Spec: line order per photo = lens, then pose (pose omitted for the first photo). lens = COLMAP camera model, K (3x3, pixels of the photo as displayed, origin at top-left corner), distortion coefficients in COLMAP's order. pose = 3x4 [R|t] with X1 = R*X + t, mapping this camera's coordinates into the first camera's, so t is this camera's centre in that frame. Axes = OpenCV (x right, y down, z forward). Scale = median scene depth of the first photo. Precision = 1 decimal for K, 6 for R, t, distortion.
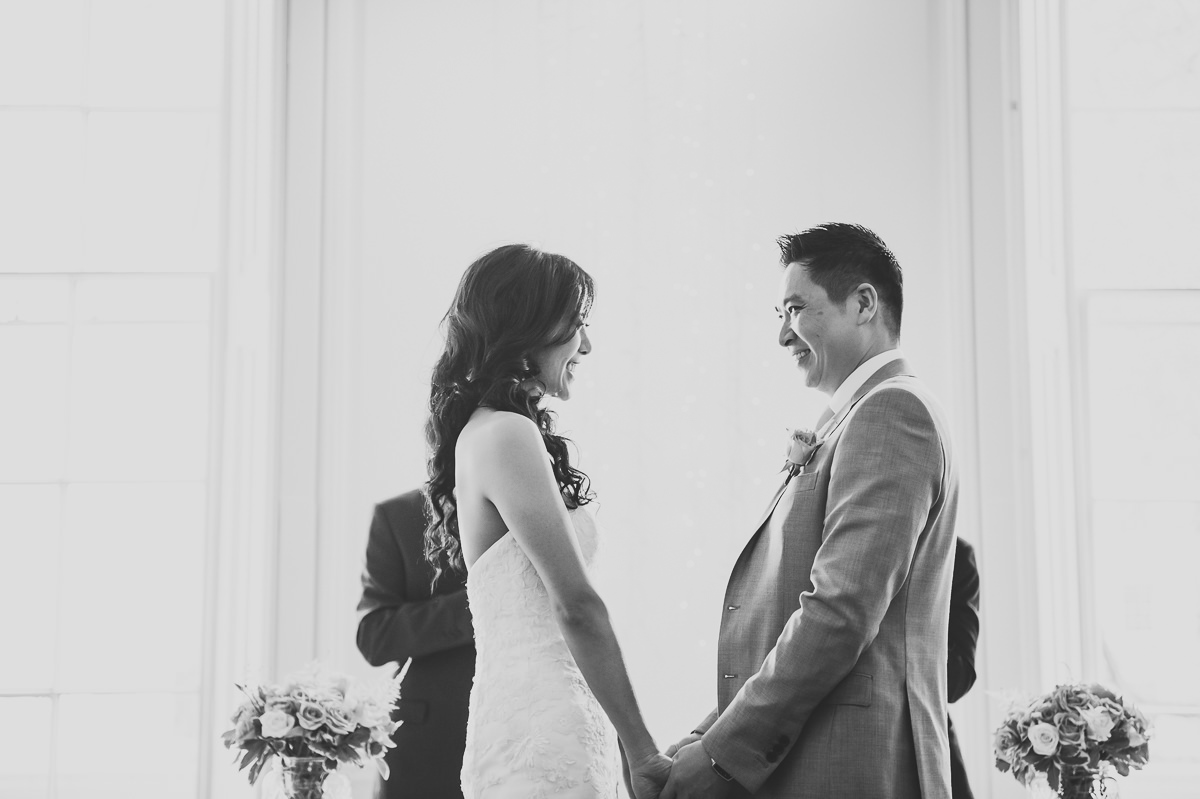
lens RADIAL K [[2095.1, 0, 597.9], [0, 2095.1, 398.3], [0, 0, 1]] dist [0.102841, 0.000000]
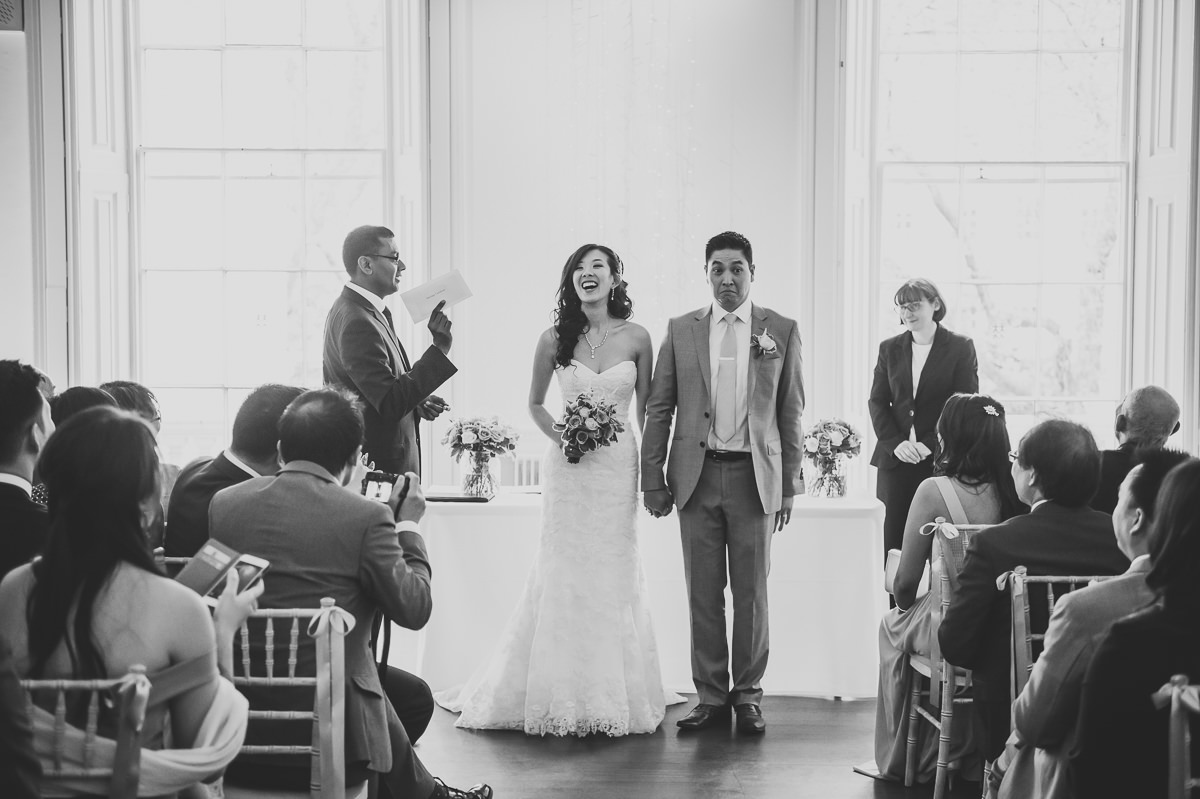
lens RADIAL K [[1939.7, 0, 600.4], [0, 1939.7, 400.0], [0, 0, 1]] dist [0.013334, 0.000000]
pose [[0.999868, 0.001914, 0.016164, -0.046332], [-0.005261, 0.977773, 0.209600, -0.311527], [-0.015404, -0.209657, 0.977654, -0.987380]]
